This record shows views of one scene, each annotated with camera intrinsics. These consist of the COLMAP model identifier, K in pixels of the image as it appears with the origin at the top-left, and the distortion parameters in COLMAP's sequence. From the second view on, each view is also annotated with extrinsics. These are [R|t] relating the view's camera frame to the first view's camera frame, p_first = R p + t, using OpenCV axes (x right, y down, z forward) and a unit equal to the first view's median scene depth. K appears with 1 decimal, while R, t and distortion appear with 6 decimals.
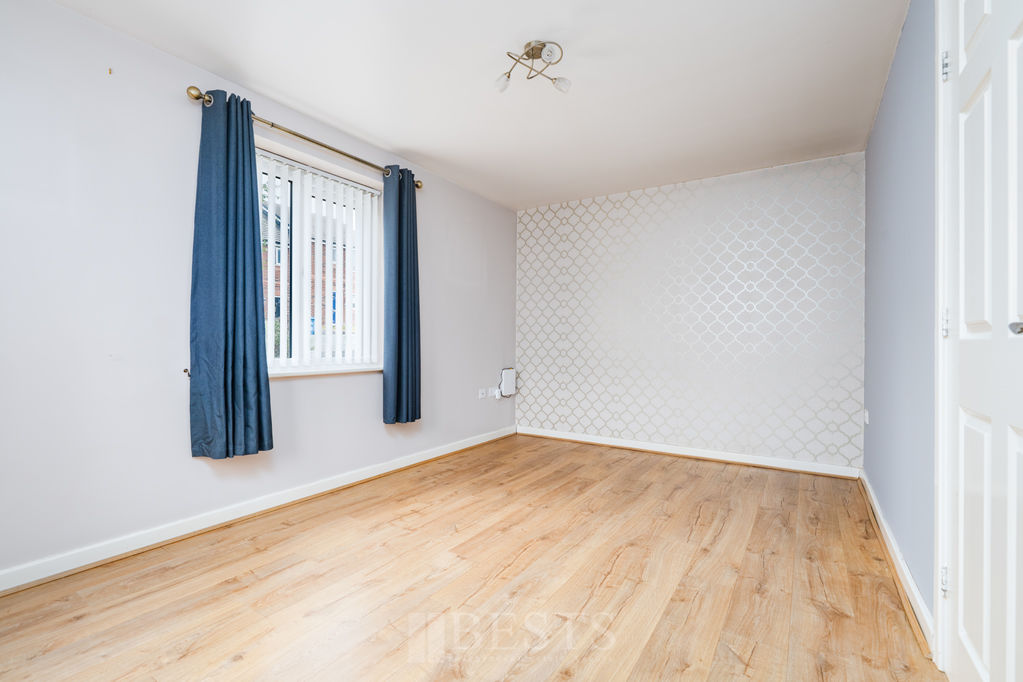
lens RADIAL K [[430.1, 0, 512.7], [0, 430.1, 341.1], [0, 0, 1]] dist [-0.016614, -0.000321]
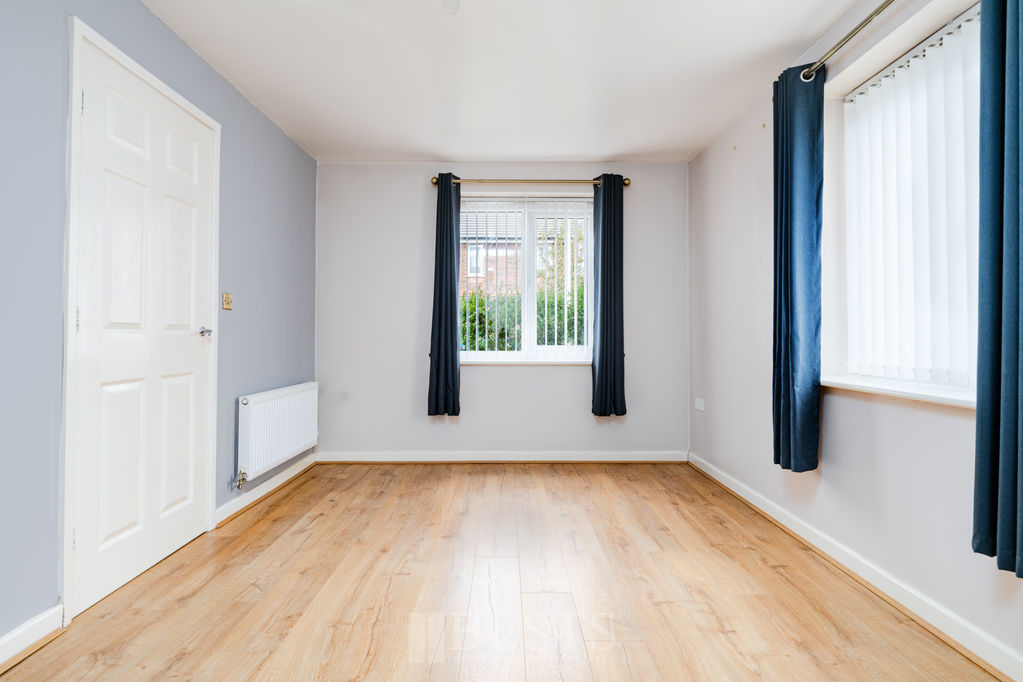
lens RADIAL K [[550.6, 0, 506.3], [0, 550.6, 338.8], [0, 0, 1]] dist [-0.001132, -0.000592]
pose [[-0.834409, -0.002220, -0.551142, 0.584718], [-0.003822, 0.999991, 0.001759, 0.004170], [0.551133, 0.003574, -0.834410, 1.981111]]
